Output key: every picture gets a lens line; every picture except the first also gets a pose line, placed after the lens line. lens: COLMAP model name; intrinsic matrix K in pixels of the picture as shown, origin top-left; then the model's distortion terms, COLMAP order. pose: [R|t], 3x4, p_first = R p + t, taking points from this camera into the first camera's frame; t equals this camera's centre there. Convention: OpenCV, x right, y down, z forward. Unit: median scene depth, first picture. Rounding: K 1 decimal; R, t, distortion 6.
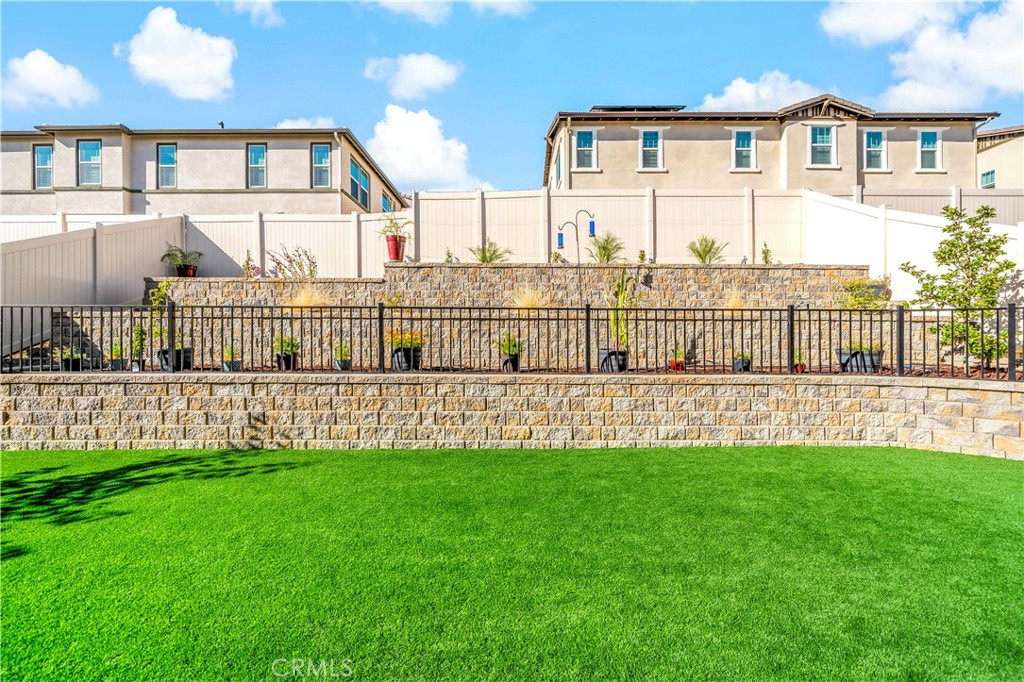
lens RADIAL K [[411.4, 0, 514.2], [0, 411.4, 341.1], [0, 0, 1]] dist [-0.001510, 0.000523]
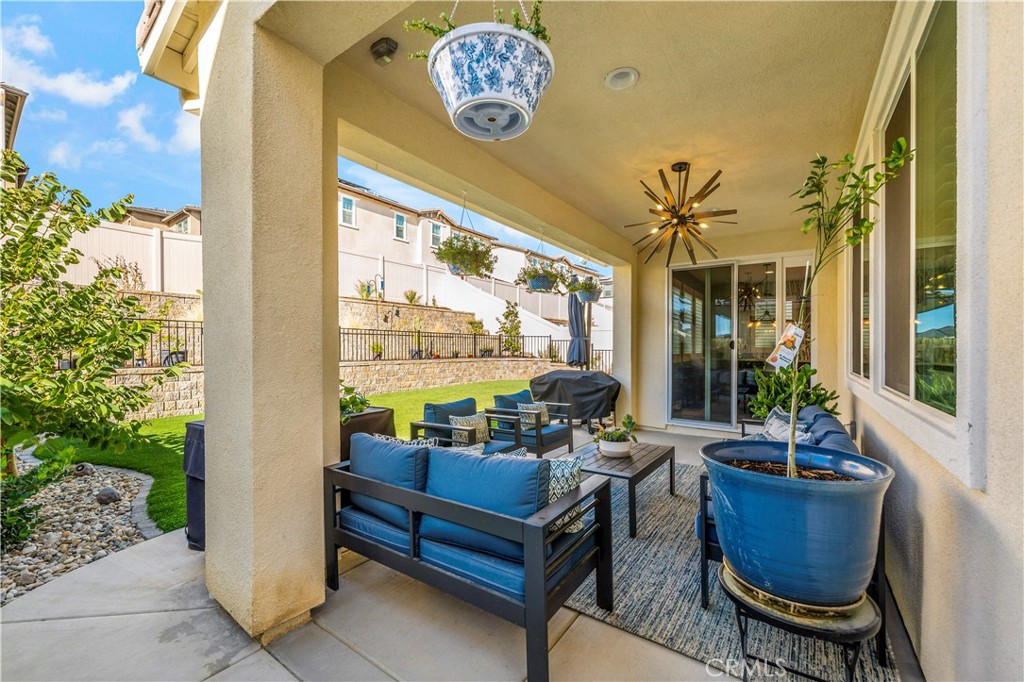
lens RADIAL K [[386.4, 0, 511.2], [0, 386.4, 345.8], [0, 0, 1]] dist [-0.001512, -0.000749]
pose [[0.583830, 0.002693, 0.811871, -0.756842], [0.003206, 0.999979, -0.005623, 0.009360], [-0.811869, 0.005886, 0.583810, -0.408228]]
